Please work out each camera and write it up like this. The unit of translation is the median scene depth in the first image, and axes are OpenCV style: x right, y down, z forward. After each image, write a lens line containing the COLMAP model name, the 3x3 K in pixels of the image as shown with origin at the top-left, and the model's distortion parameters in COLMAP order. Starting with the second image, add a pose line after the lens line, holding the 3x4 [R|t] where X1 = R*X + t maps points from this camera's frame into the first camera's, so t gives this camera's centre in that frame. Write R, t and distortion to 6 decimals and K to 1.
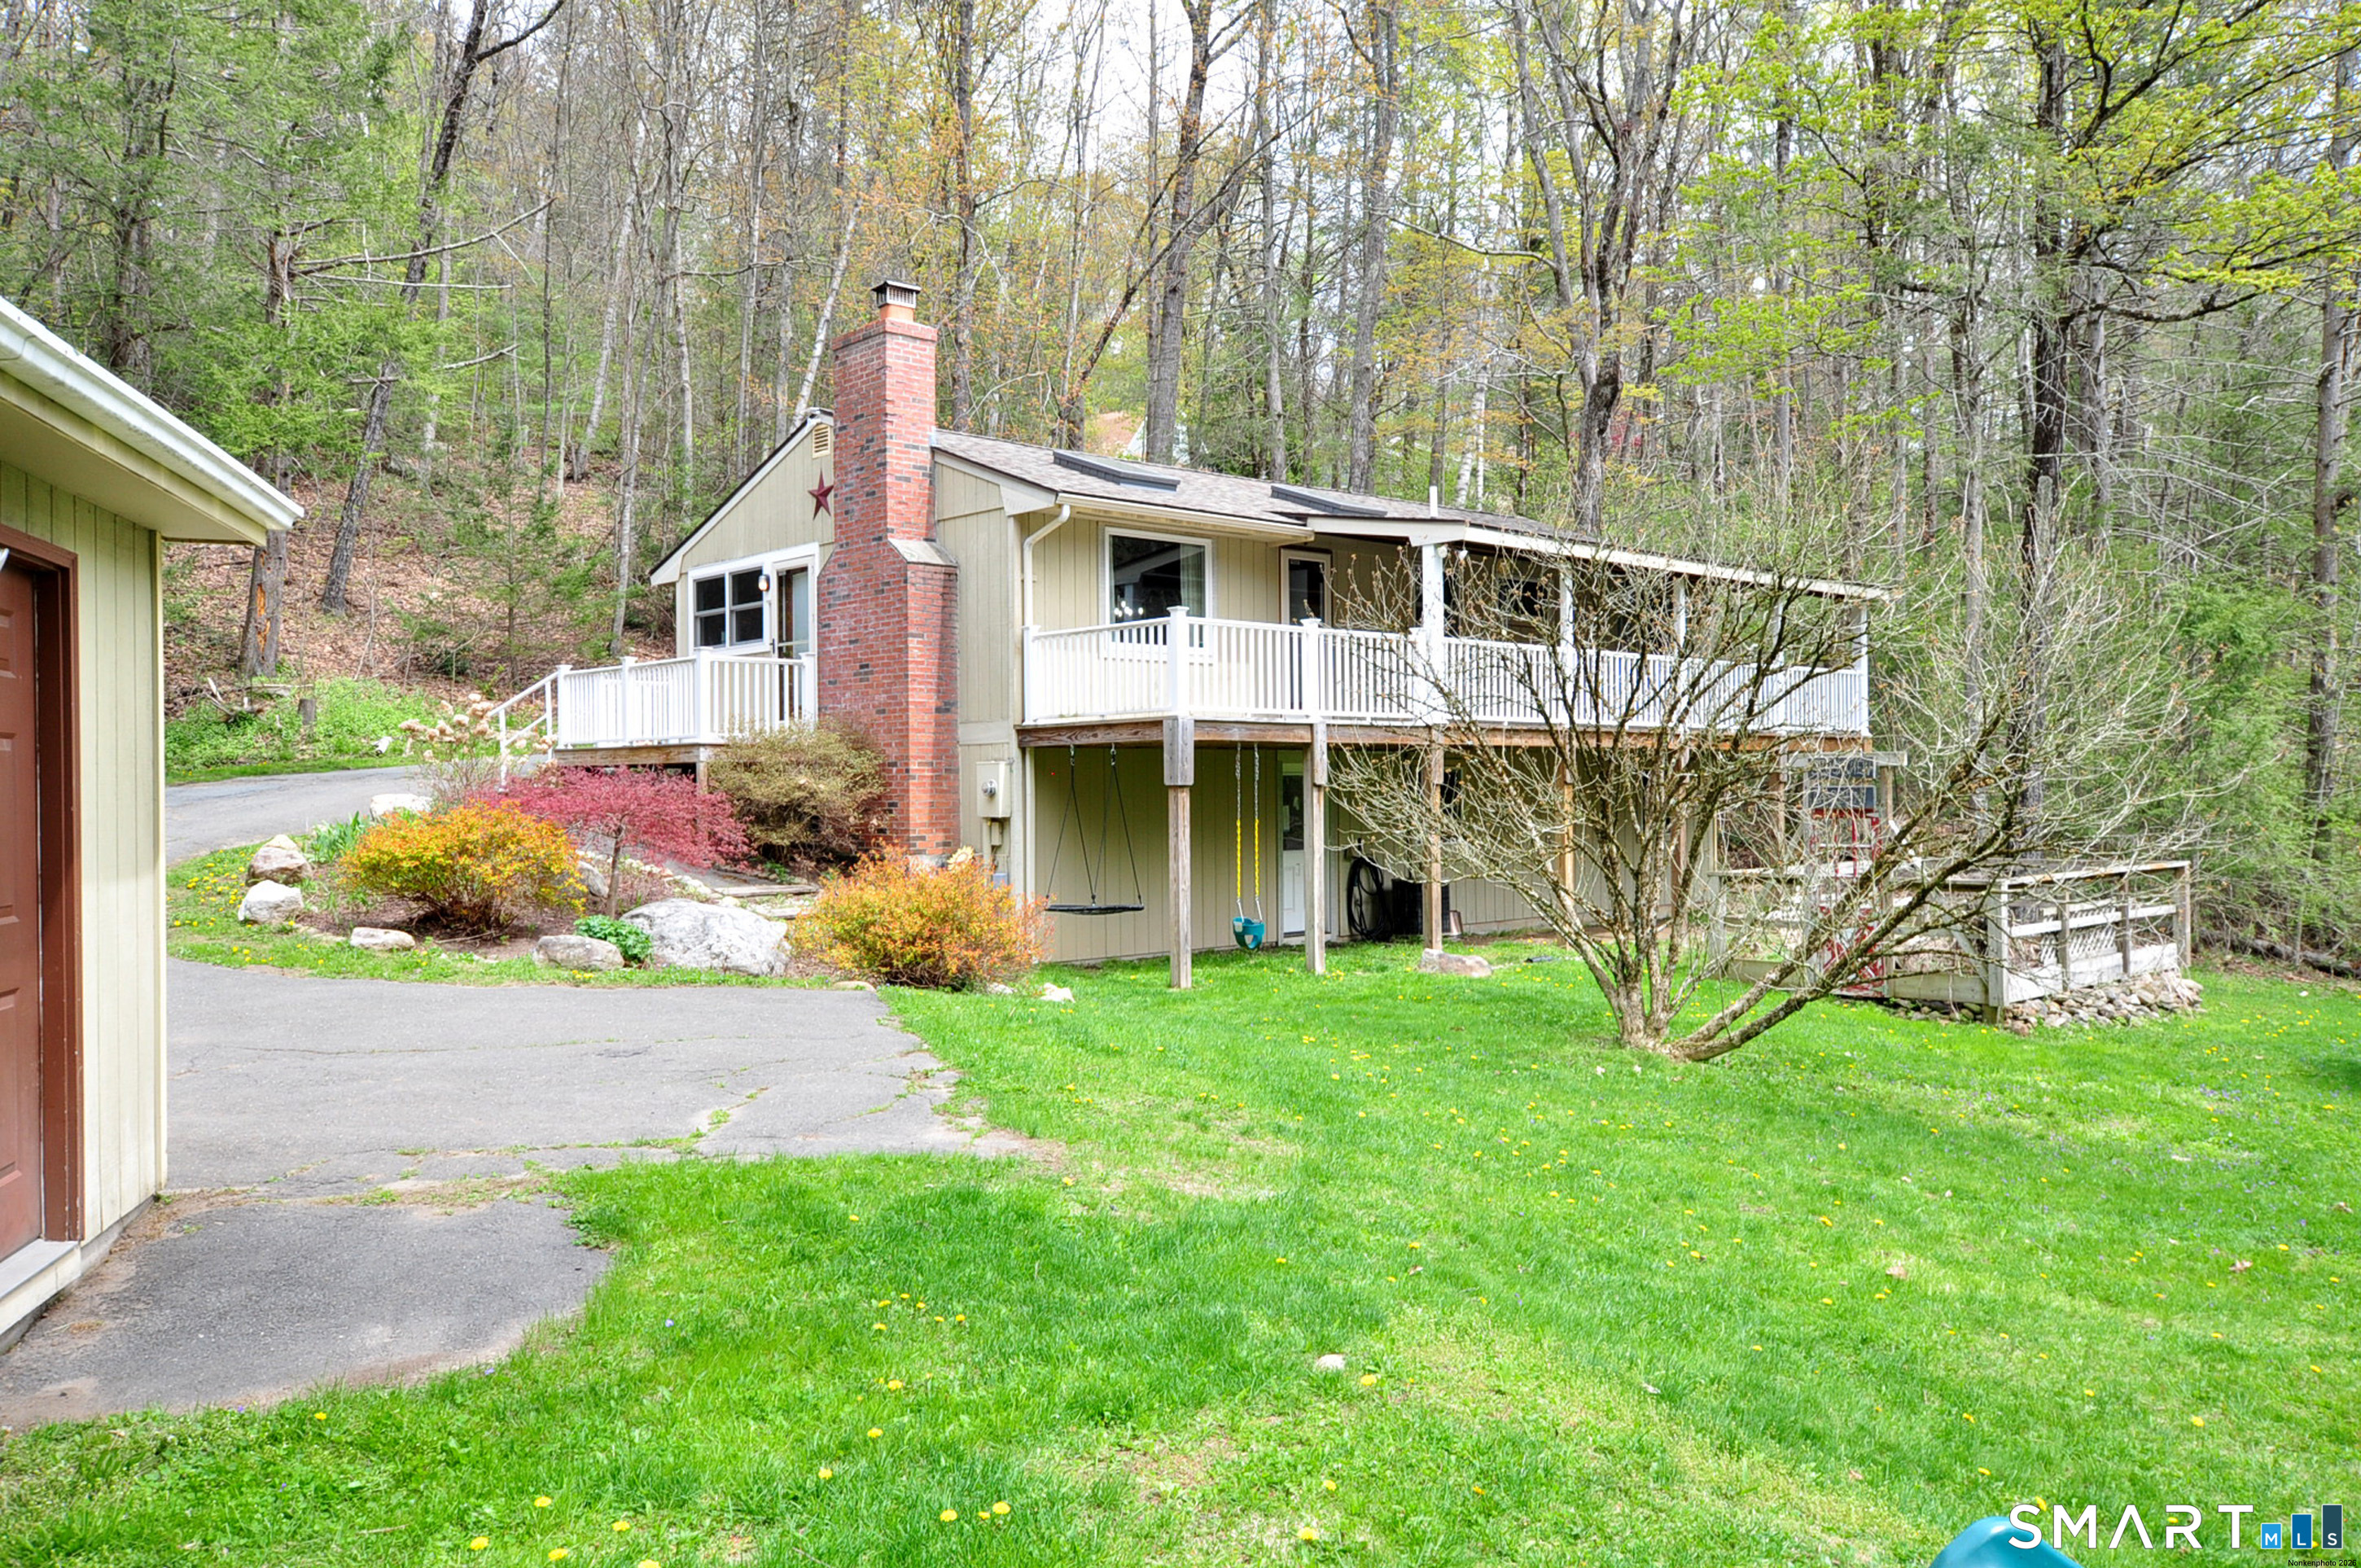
lens RADIAL K [[1743.3, 0, 1164.5], [0, 1743.3, 798.2], [0, 0, 1]] dist [0.000731, 0.019728]
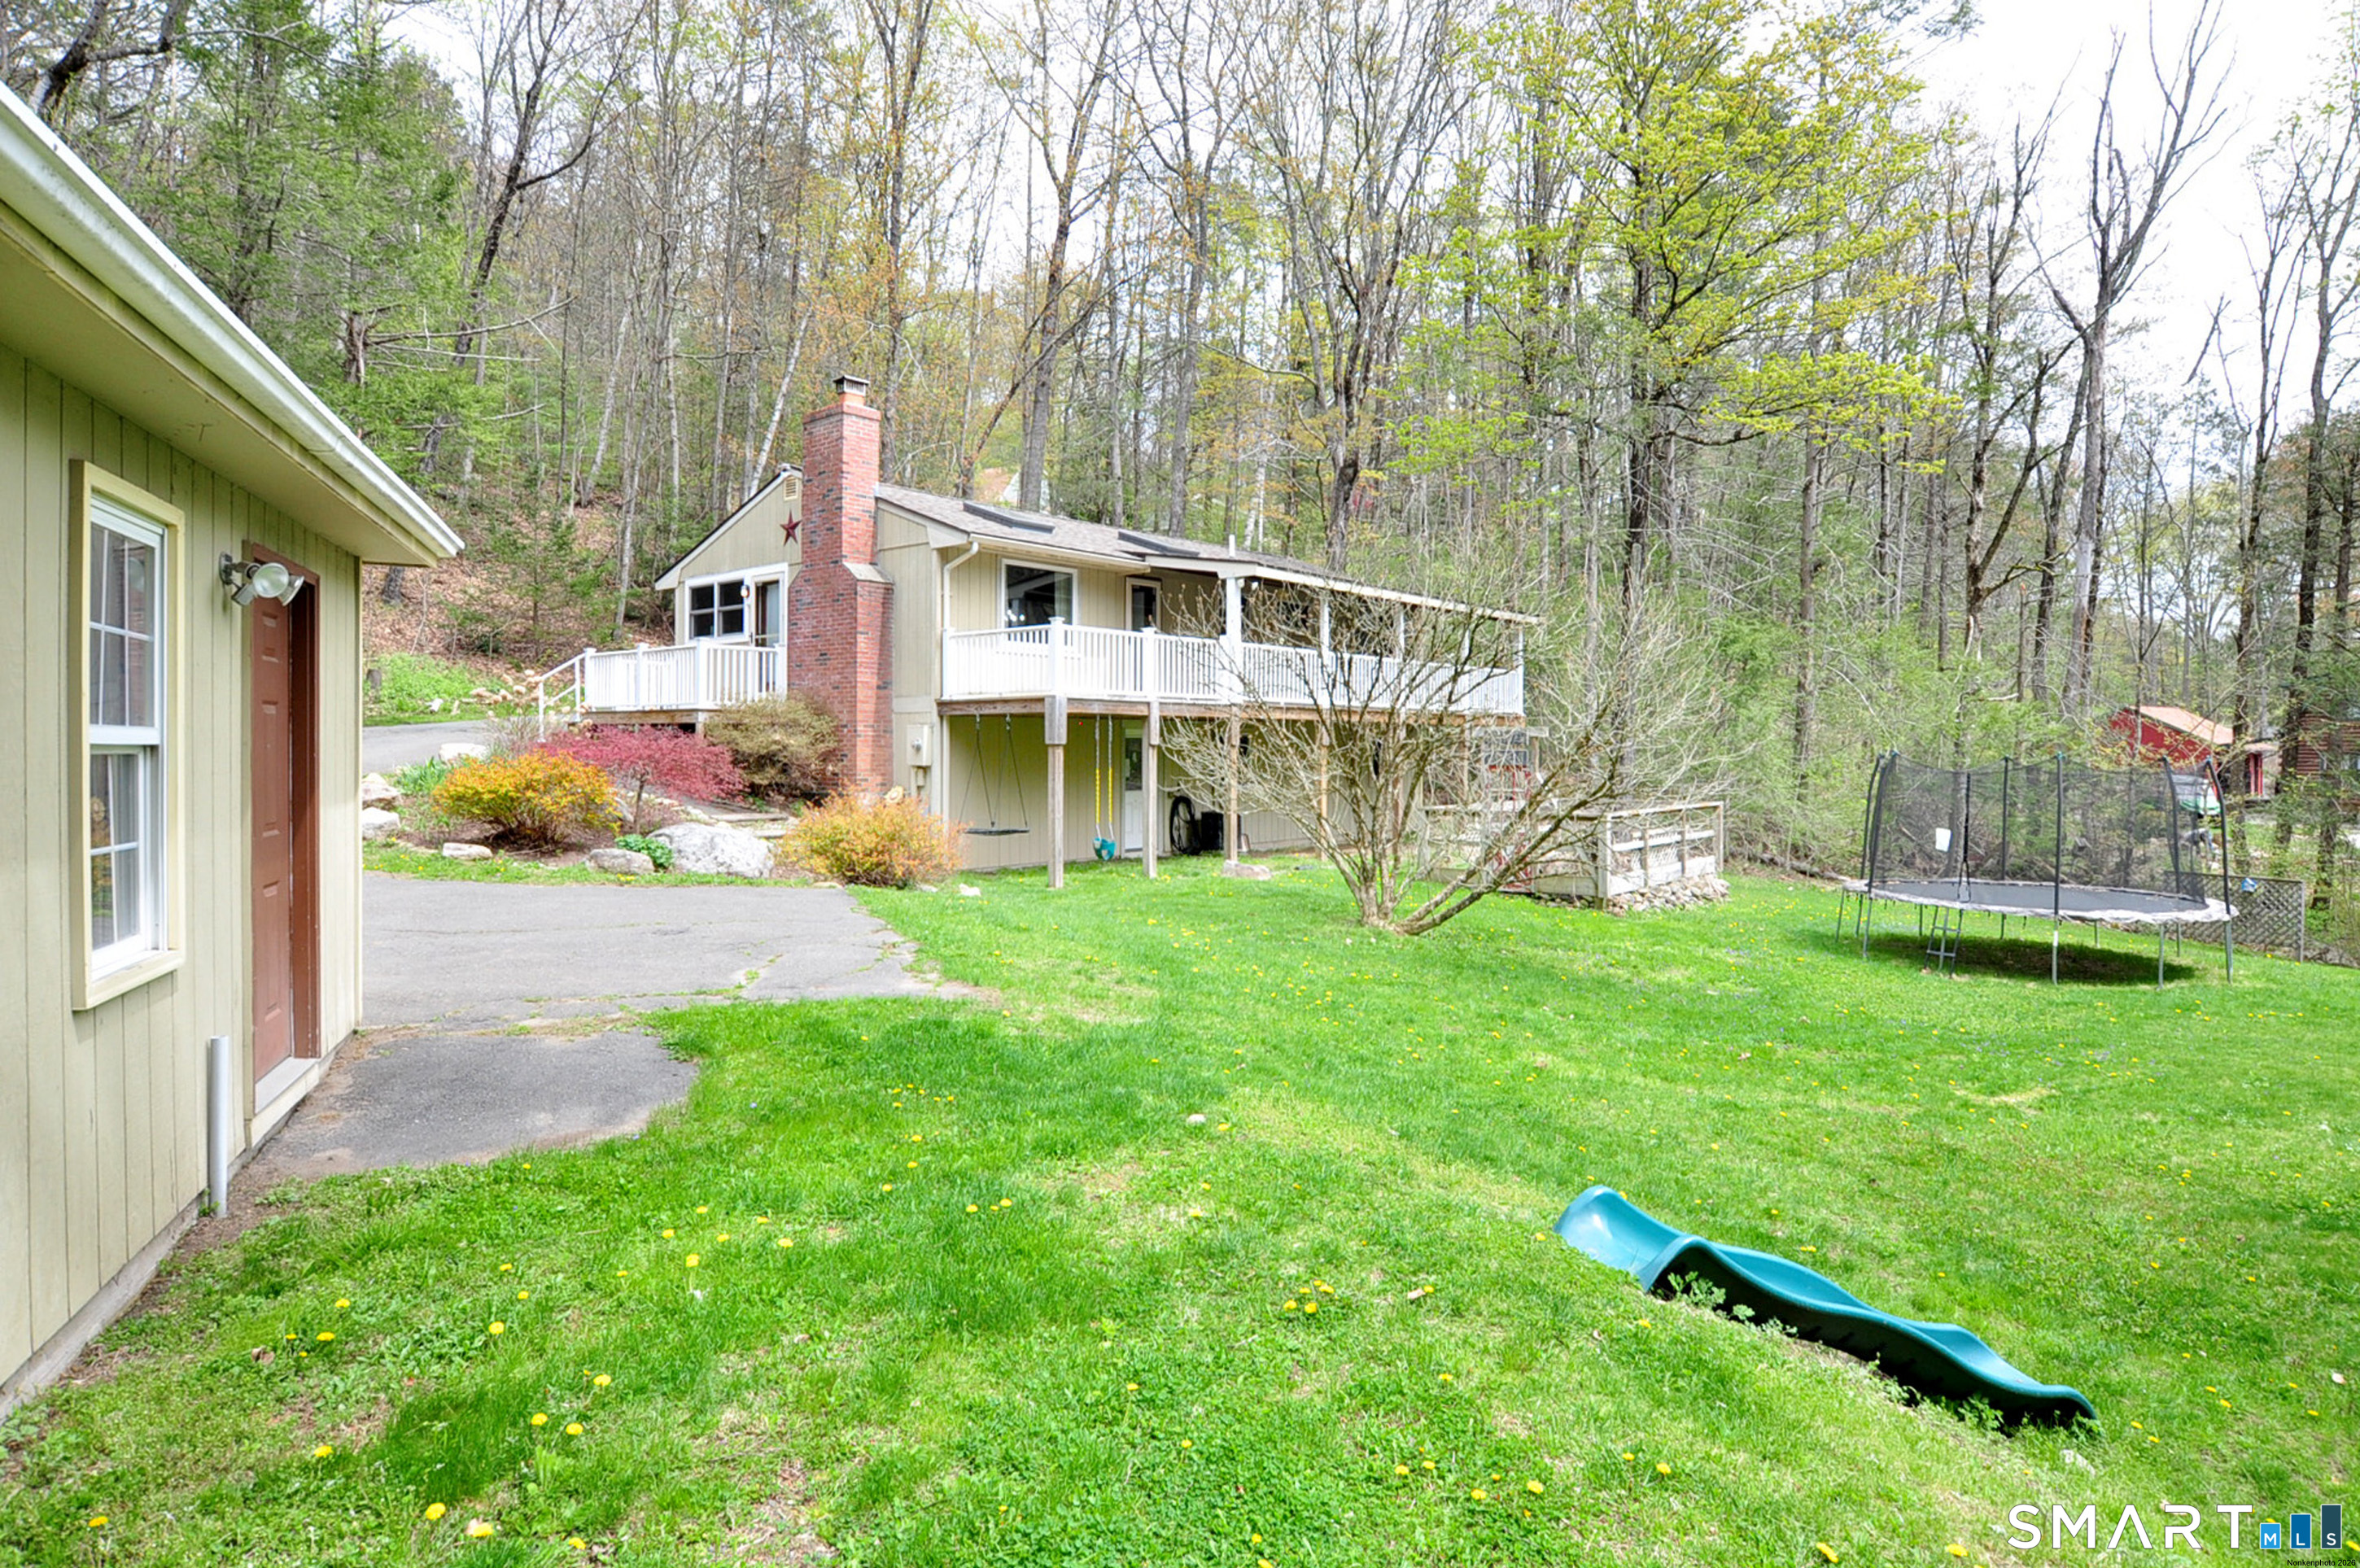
lens RADIAL K [[1274.2, 0, 1193.4], [0, 1274.2, 751.9], [0, 0, 1]] dist [-0.020921, 0.001598]
pose [[0.991211, 0.010959, 0.131838, -0.014810], [-0.010872, 0.999940, -0.001378, -0.000733], [-0.131845, -0.000068, 0.991270, -0.030903]]
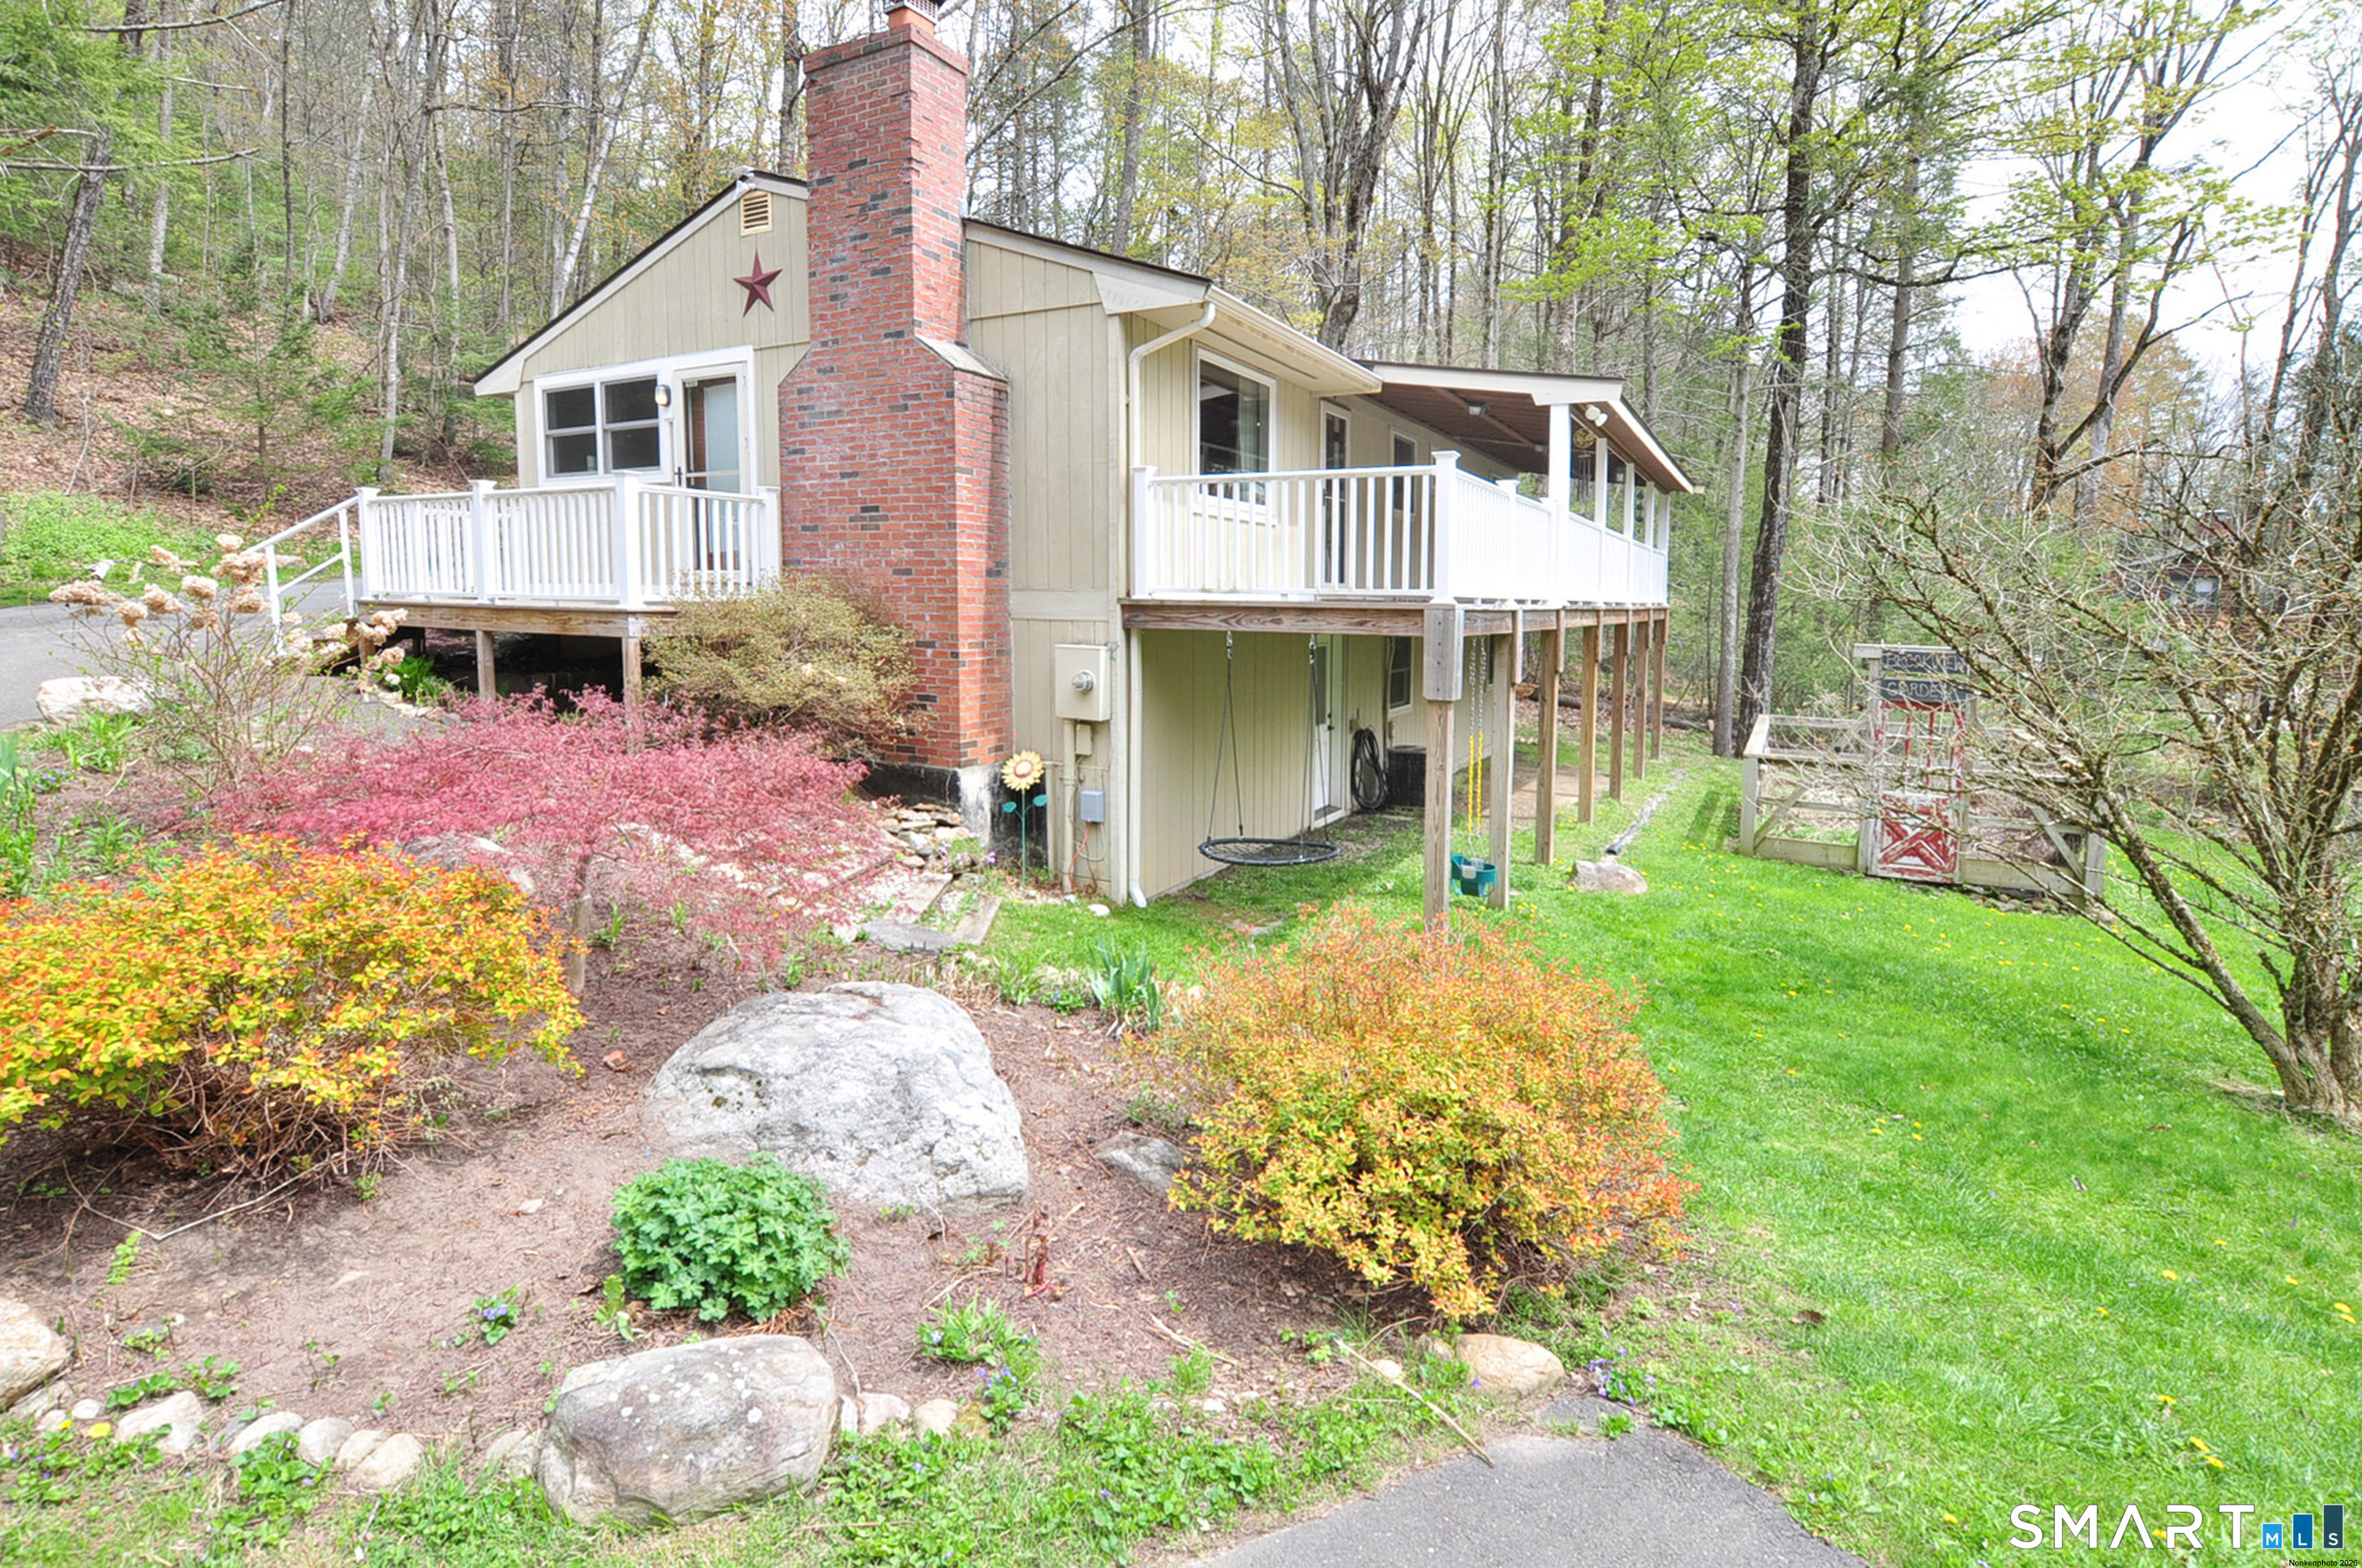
lens RADIAL K [[1050.0, 0, 1187.3], [0, 1050.0, 697.9], [0, 0, 1]] dist [-0.027206, 0.002283]
pose [[0.930502, -0.016250, 0.365927, -0.213255], [-0.018121, 0.995750, 0.090299, -0.038574], [-0.365839, -0.090654, 0.926252, 0.535166]]
